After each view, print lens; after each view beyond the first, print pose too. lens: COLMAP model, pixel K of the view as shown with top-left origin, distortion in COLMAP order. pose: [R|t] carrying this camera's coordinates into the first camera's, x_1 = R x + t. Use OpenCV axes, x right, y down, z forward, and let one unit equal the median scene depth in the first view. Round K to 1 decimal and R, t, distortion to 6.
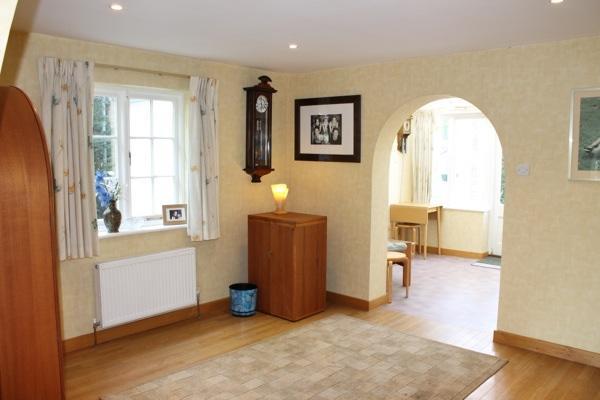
lens RADIAL K [[480.8, 0, 300.4], [0, 480.8, 200.3], [0, 0, 1]] dist [-0.085065, 0.002513]
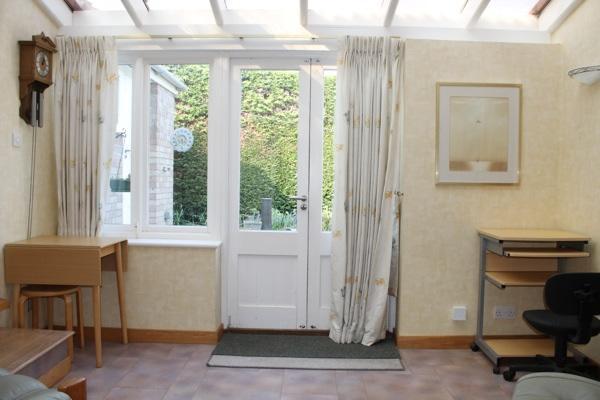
lens RADIAL K [[480.8, 0, 301.5], [0, 480.8, 201.5], [0, 0, 1]] dist [-0.085065, 0.002513]
pose [[0.742753, -0.018468, 0.669311, 0.109246], [0.049628, 0.998388, -0.027526, -0.004258], [-0.667724, 0.053661, 0.742473, 0.520772]]
